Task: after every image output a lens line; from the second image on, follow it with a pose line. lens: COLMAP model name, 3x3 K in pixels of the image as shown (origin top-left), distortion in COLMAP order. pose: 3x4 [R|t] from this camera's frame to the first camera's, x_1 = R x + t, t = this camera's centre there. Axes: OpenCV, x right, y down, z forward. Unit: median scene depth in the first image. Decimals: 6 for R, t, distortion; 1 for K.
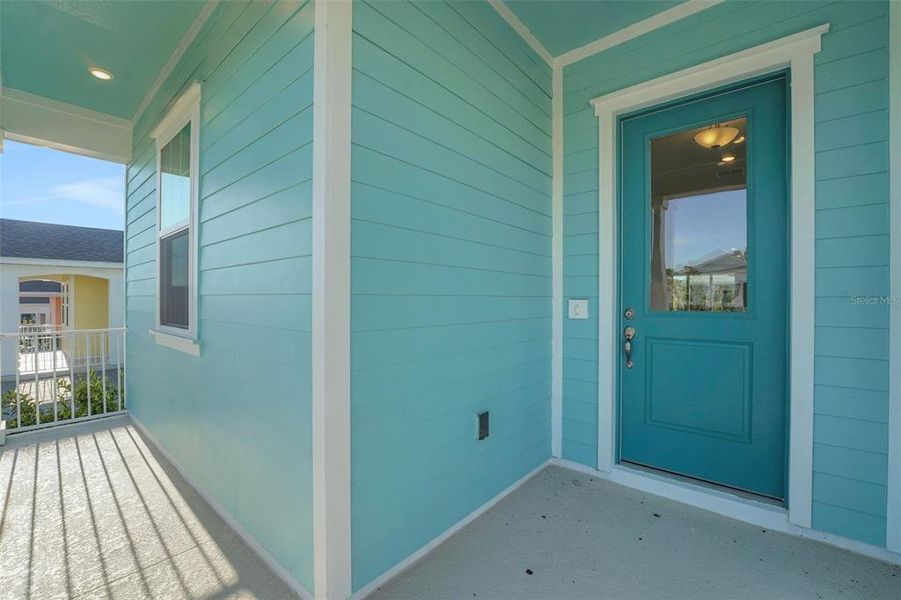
lens RADIAL K [[366.5, 0, 450.5], [0, 366.5, 300.0], [0, 0, 1]] dist [-0.017793, 0.000274]
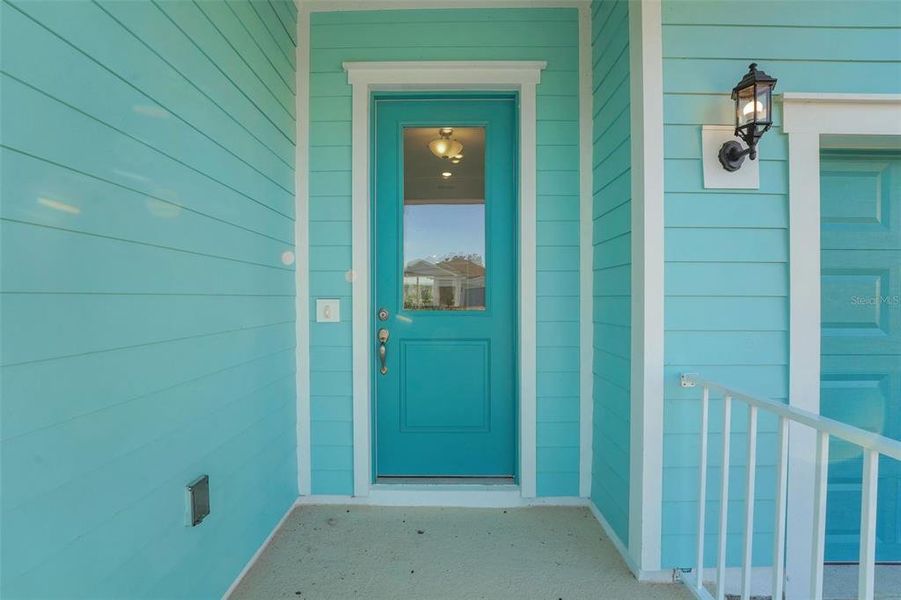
lens RADIAL K [[366.0, 0, 431.0], [0, 366.0, 301.4], [0, 0, 1]] dist [-0.029307, -0.000001]
pose [[0.782471, -0.010384, 0.622600, 0.017345], [0.005338, 0.999936, 0.009968, -0.003249], [-0.622664, -0.004476, 0.782477, 0.217191]]
